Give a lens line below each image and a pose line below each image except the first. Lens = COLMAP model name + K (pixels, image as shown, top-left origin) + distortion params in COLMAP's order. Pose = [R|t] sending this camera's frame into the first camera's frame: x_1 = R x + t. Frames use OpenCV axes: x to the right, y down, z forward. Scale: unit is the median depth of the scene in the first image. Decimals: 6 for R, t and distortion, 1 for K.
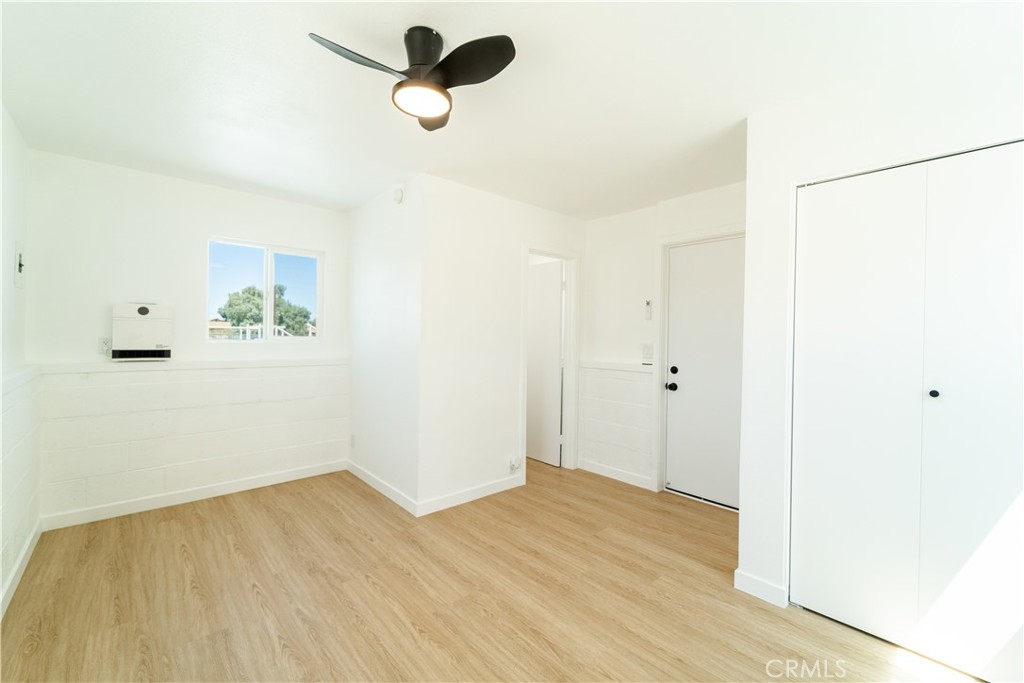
lens RADIAL K [[422.8, 0, 513.8], [0, 422.8, 336.8], [0, 0, 1]] dist [0.003155, -0.002381]
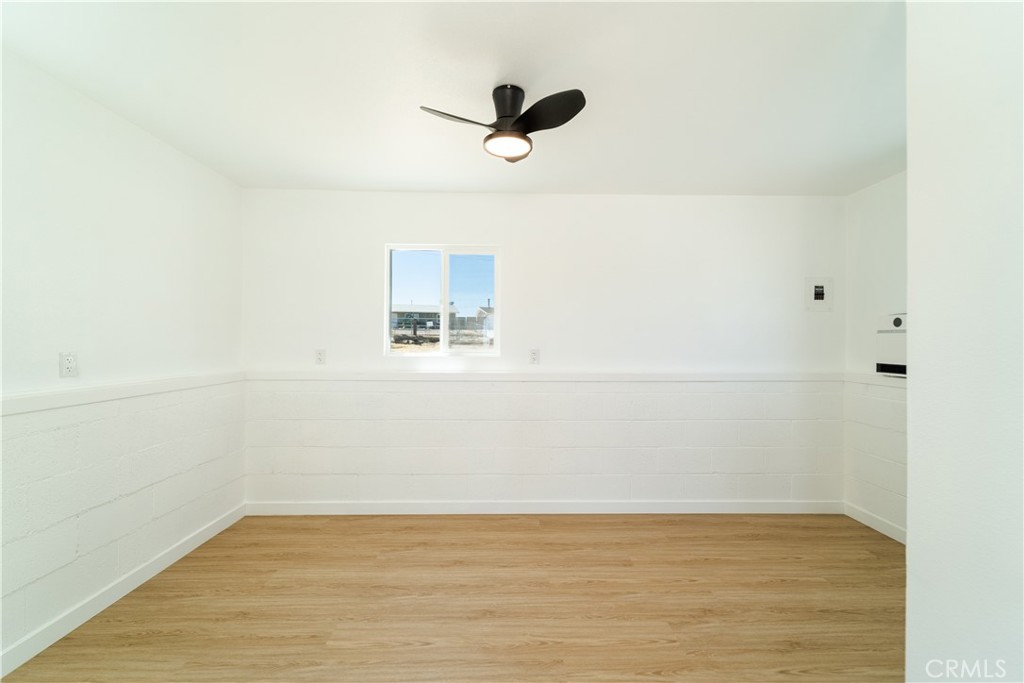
lens RADIAL K [[422.8, 0, 518.5], [0, 422.8, 342.1], [0, 0, 1]] dist [0.003155, -0.002381]
pose [[-0.649266, -0.016915, -0.760373, 0.395170], [-0.015905, 0.999836, -0.008662, 0.003391], [0.760395, 0.006470, -0.649428, 1.085634]]
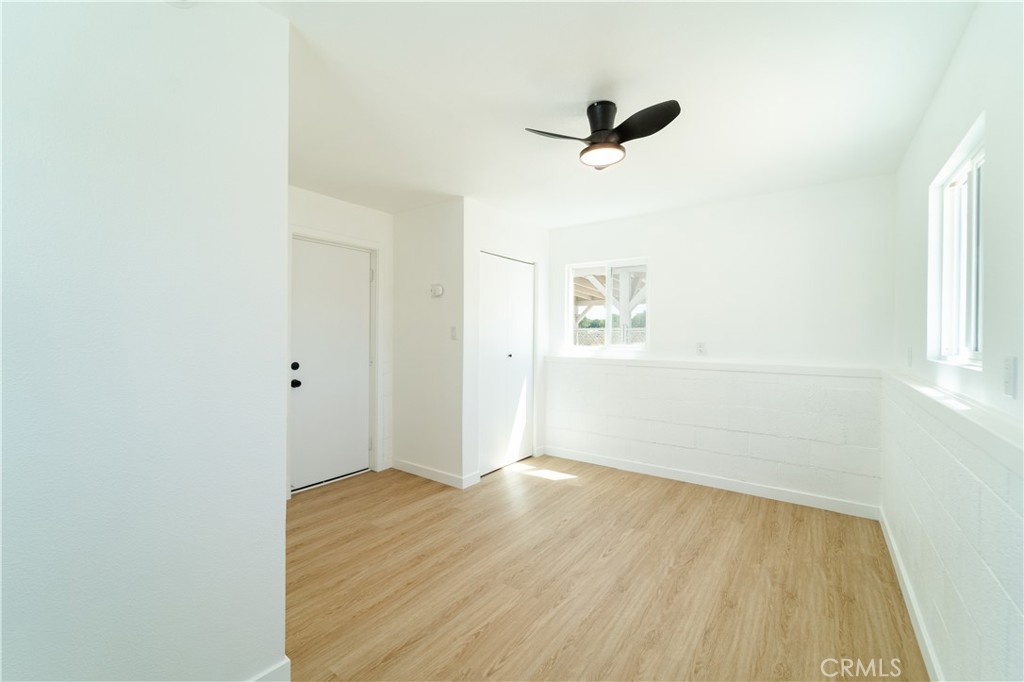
lens RADIAL K [[422.8, 0, 516.9], [0, 422.8, 337.7], [0, 0, 1]] dist [0.003155, -0.002381]
pose [[-0.214752, -0.023163, 0.976394, -0.870514], [-0.007099, 0.999729, 0.022156, -0.014639], [-0.976643, -0.002173, -0.214858, 0.928187]]
